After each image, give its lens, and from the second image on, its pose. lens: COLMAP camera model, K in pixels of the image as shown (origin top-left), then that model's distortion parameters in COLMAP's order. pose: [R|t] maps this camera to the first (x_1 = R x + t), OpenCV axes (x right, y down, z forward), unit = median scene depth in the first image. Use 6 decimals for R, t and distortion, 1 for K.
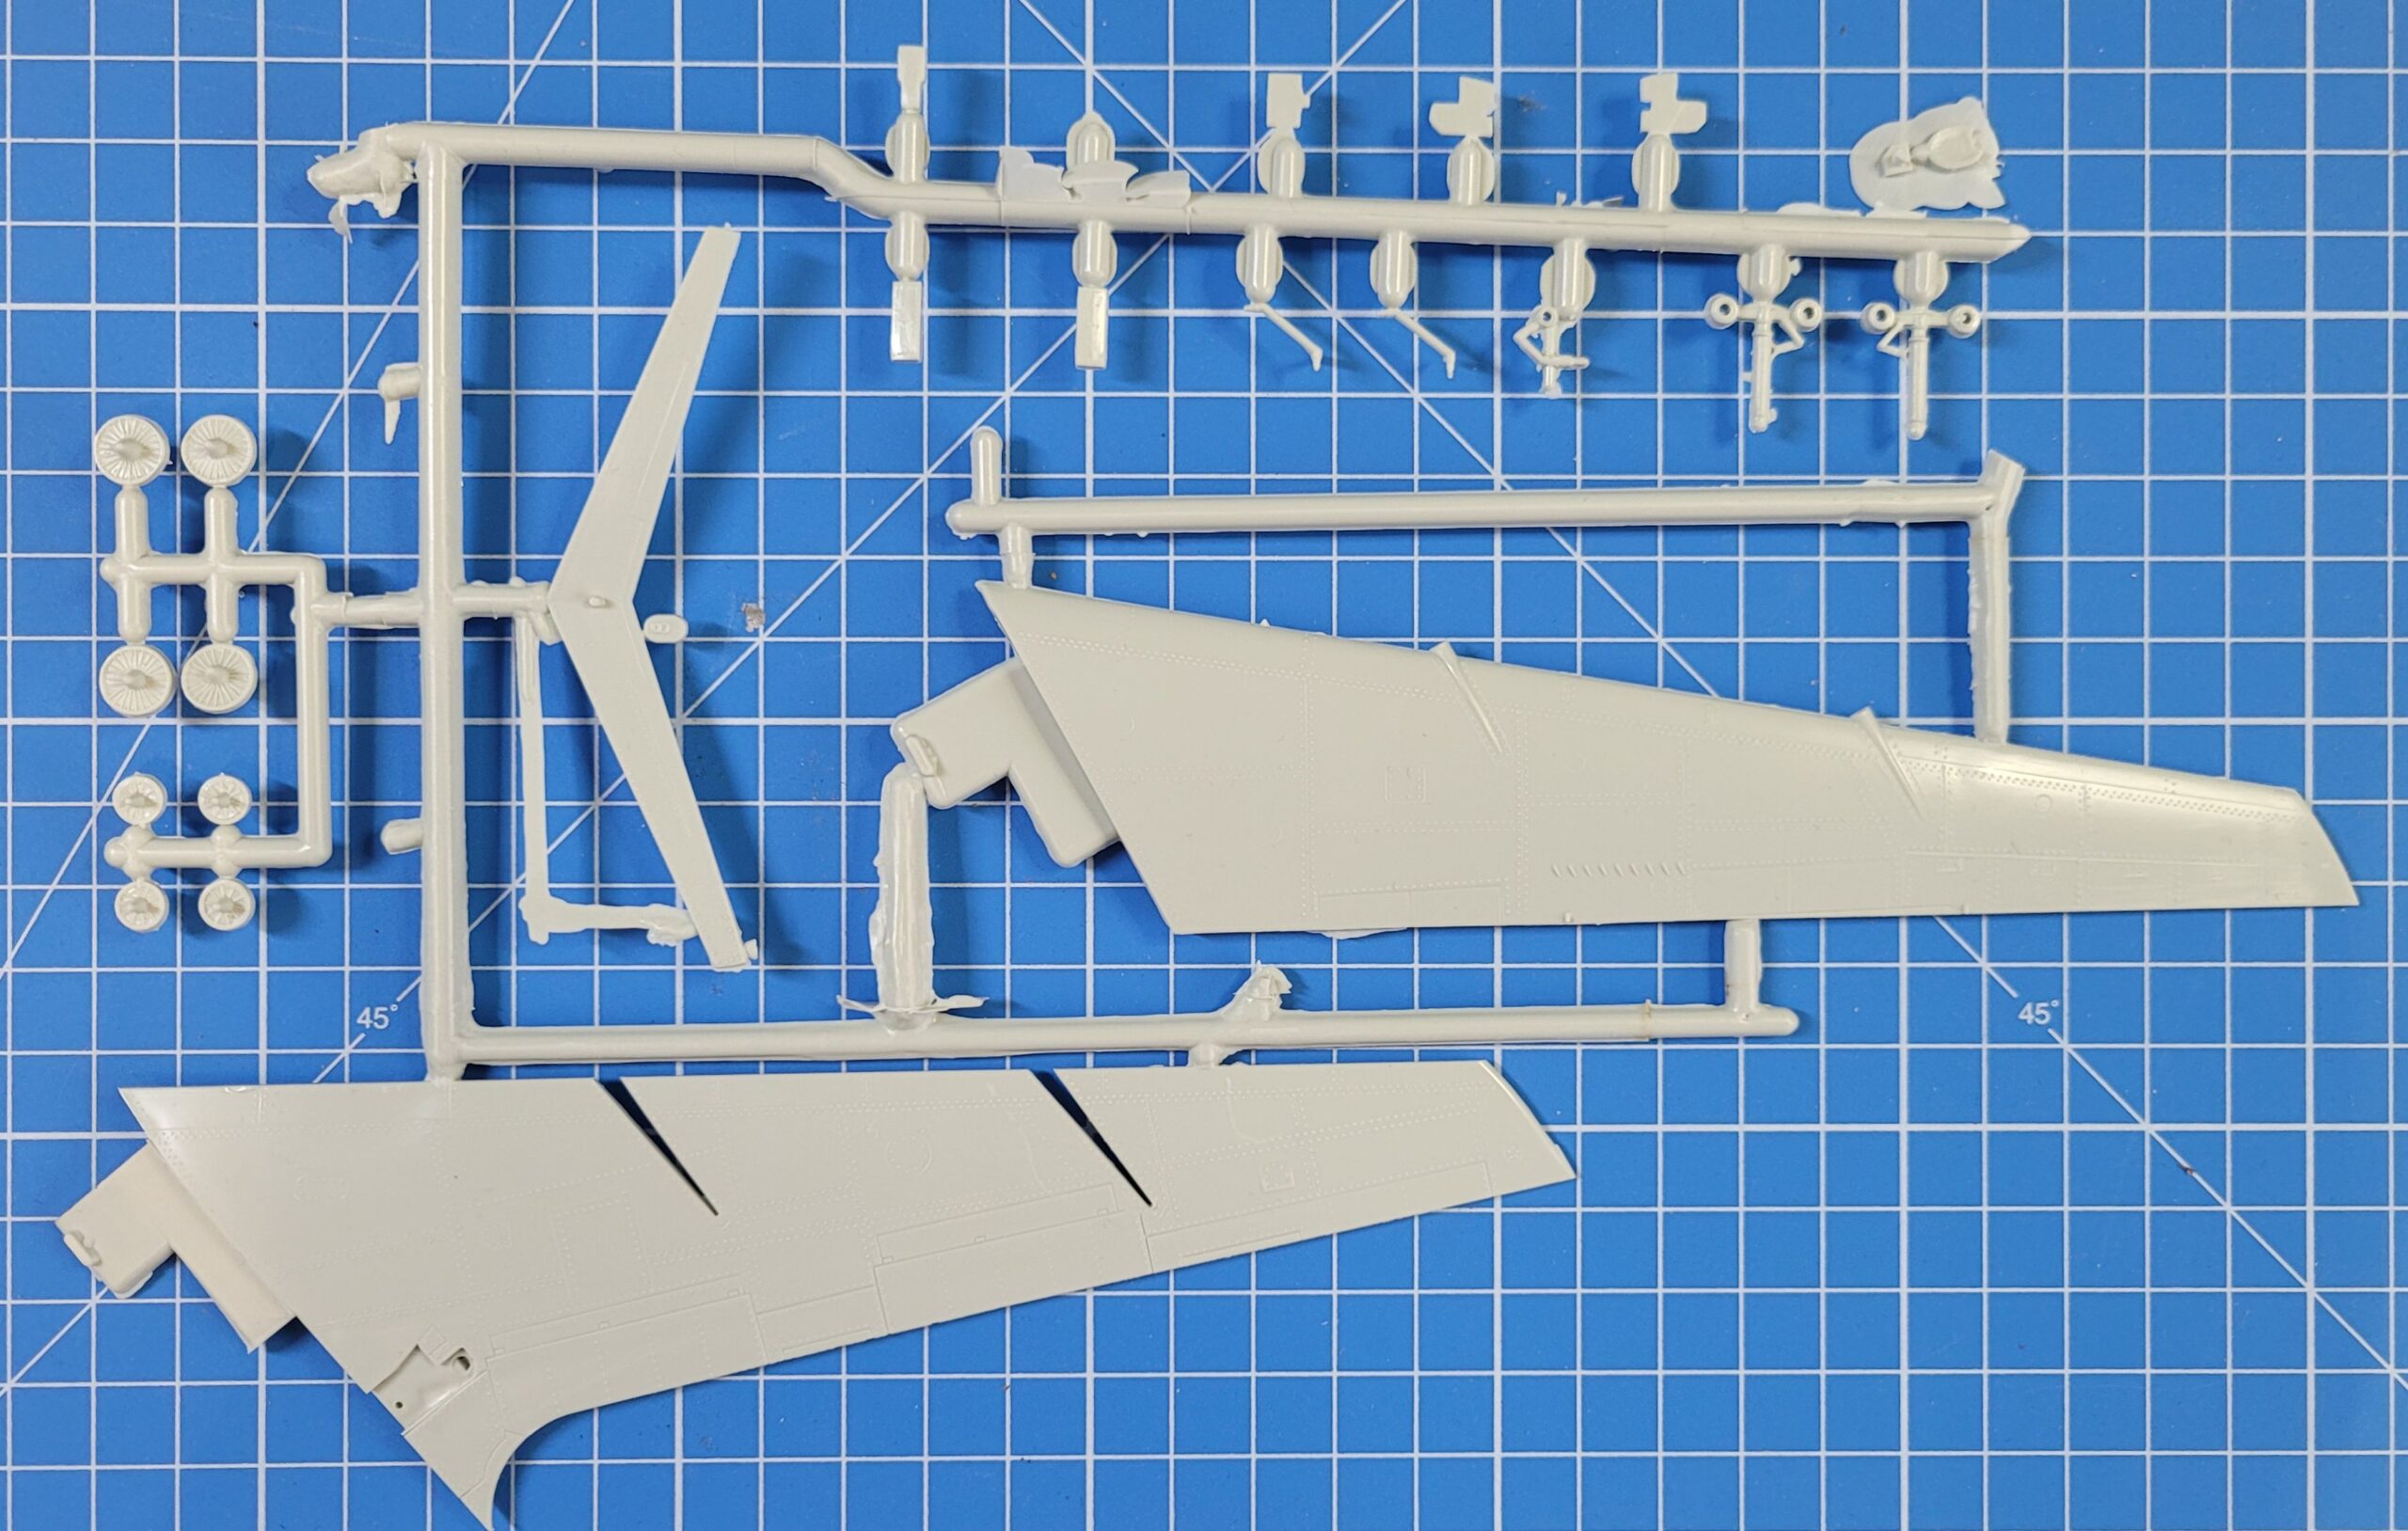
lens RADIAL K [[1846.5, 0, 1203.7], [0, 1846.5, 762.8], [0, 0, 1]] dist [0.007076, 0.001357]
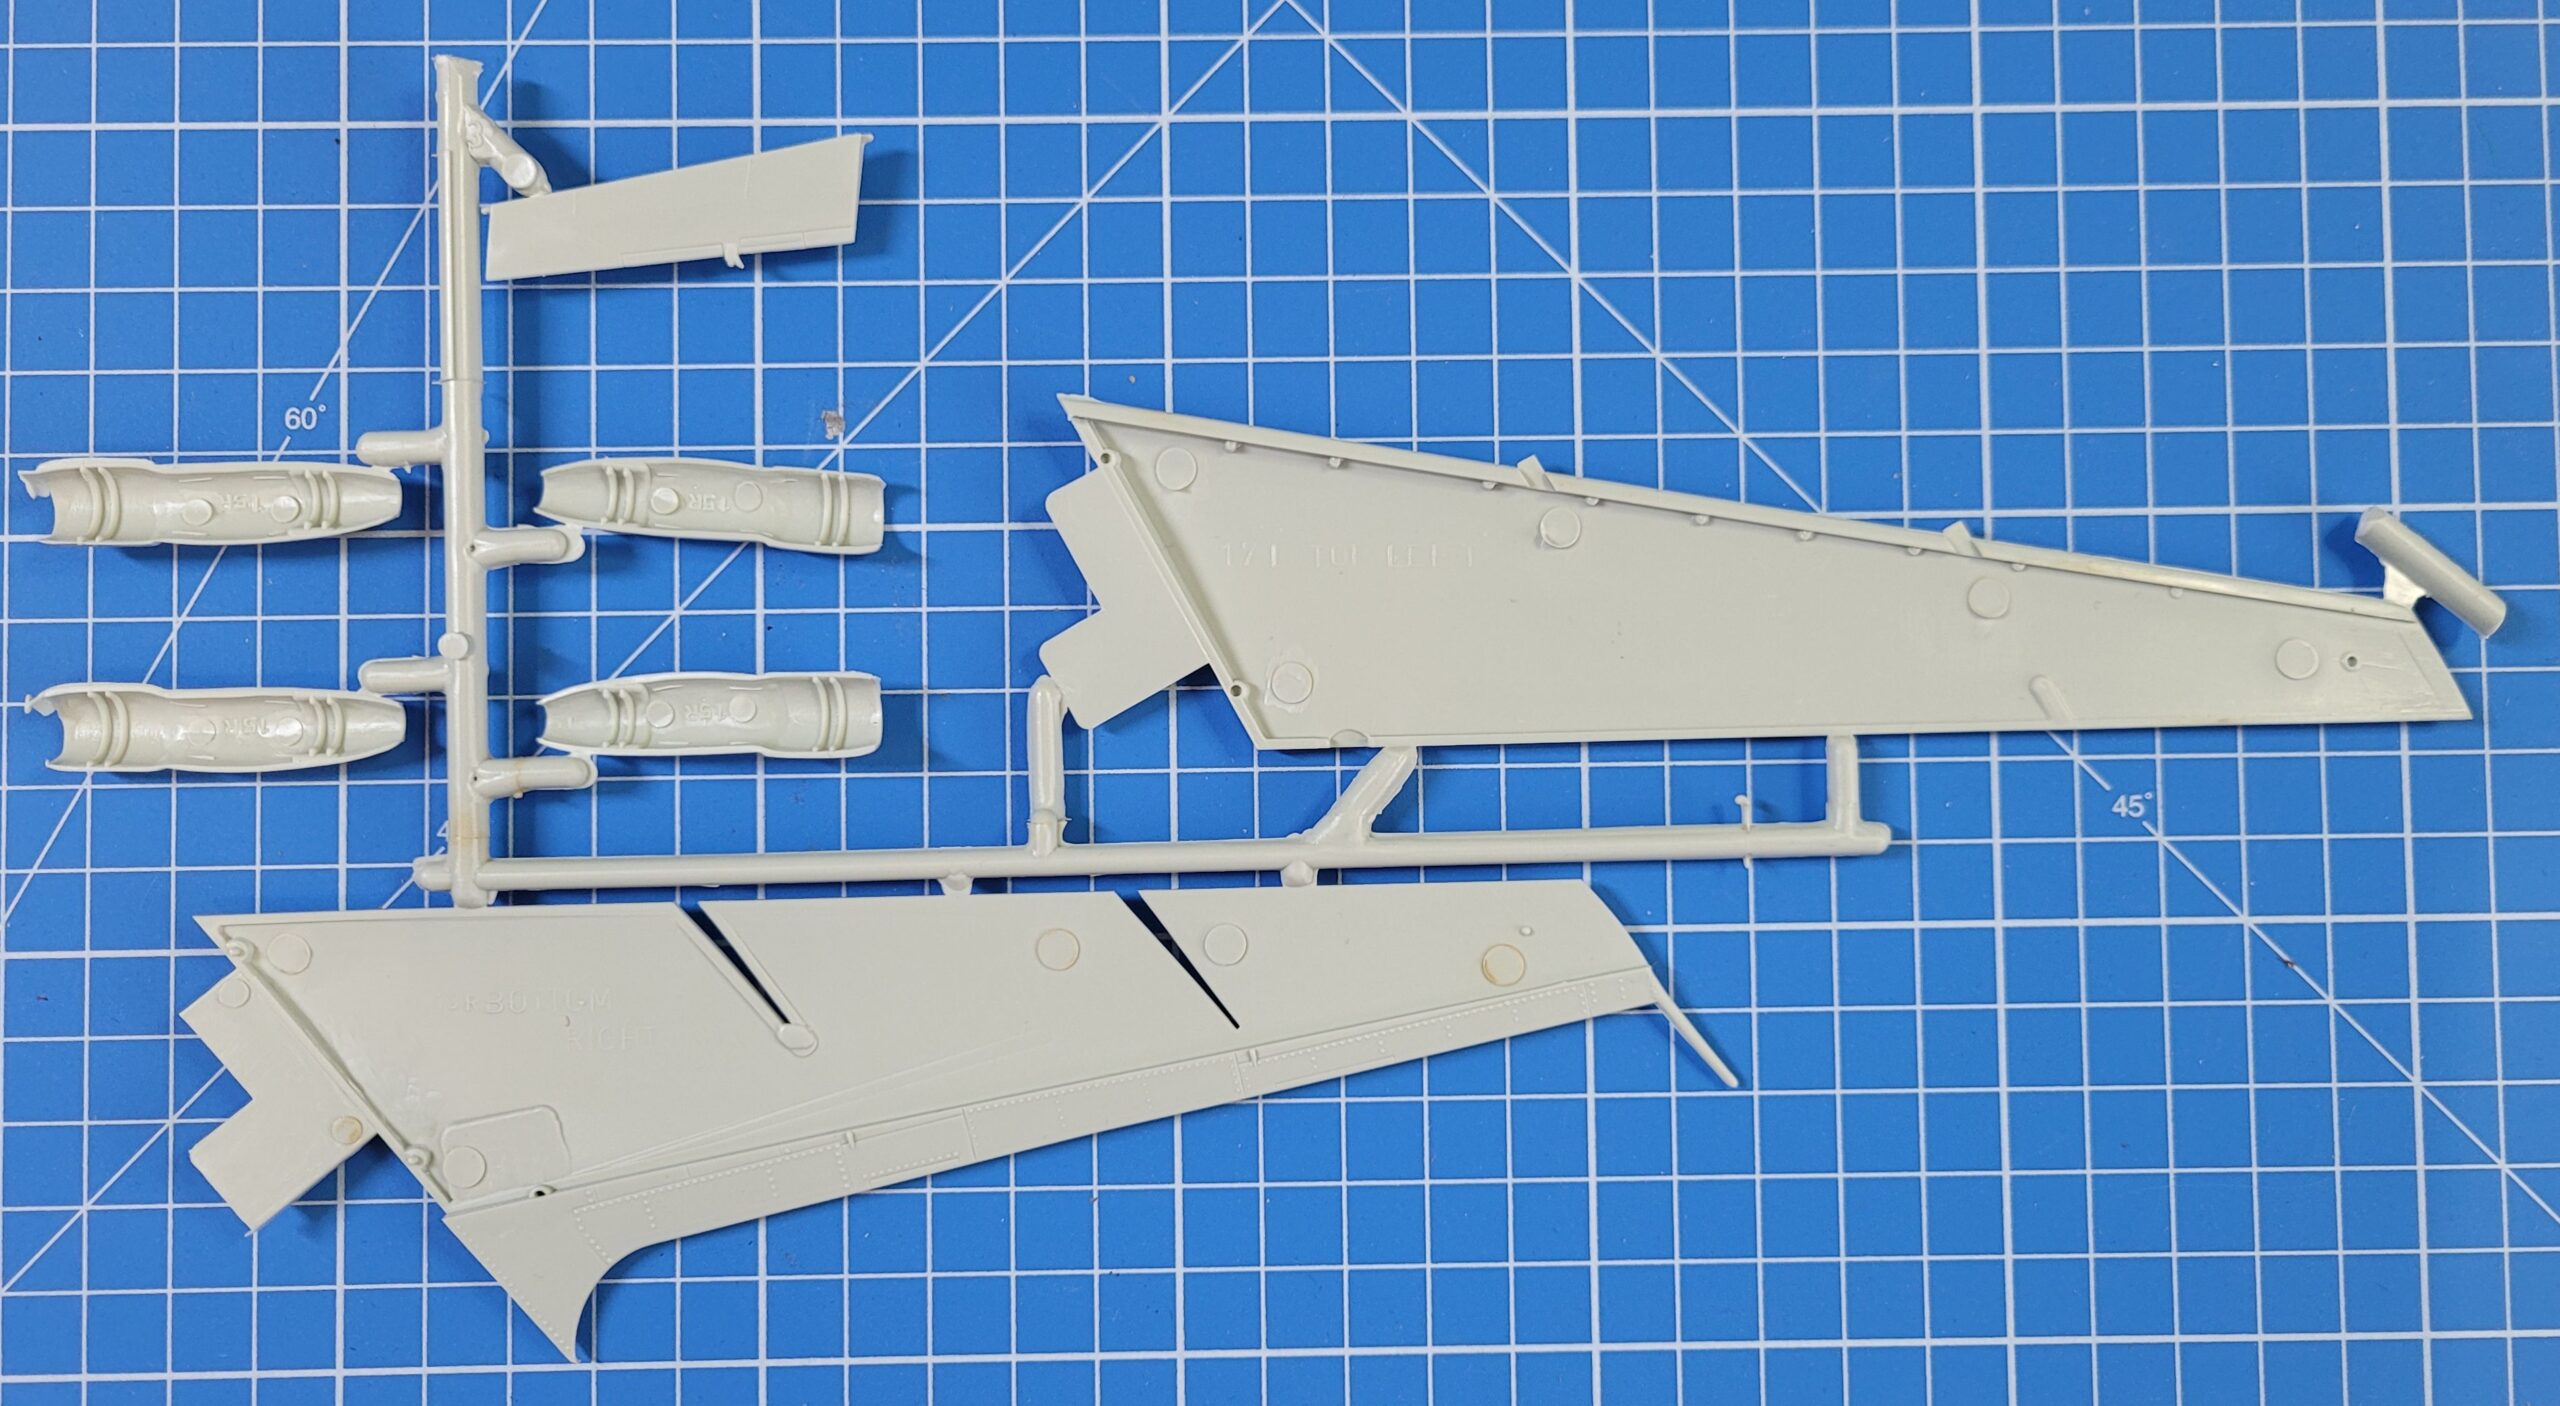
lens RADIAL K [[1860.2, 0, 1280.0], [0, 1860.2, 706.4], [0, 0, 1]] dist [0.007172, -0.000761]
pose [[0.999895, -0.013933, -0.004050, 0.000039], [0.013784, 0.999306, -0.034618, 0.110344], [0.004529, 0.034558, 0.999392, -0.000061]]
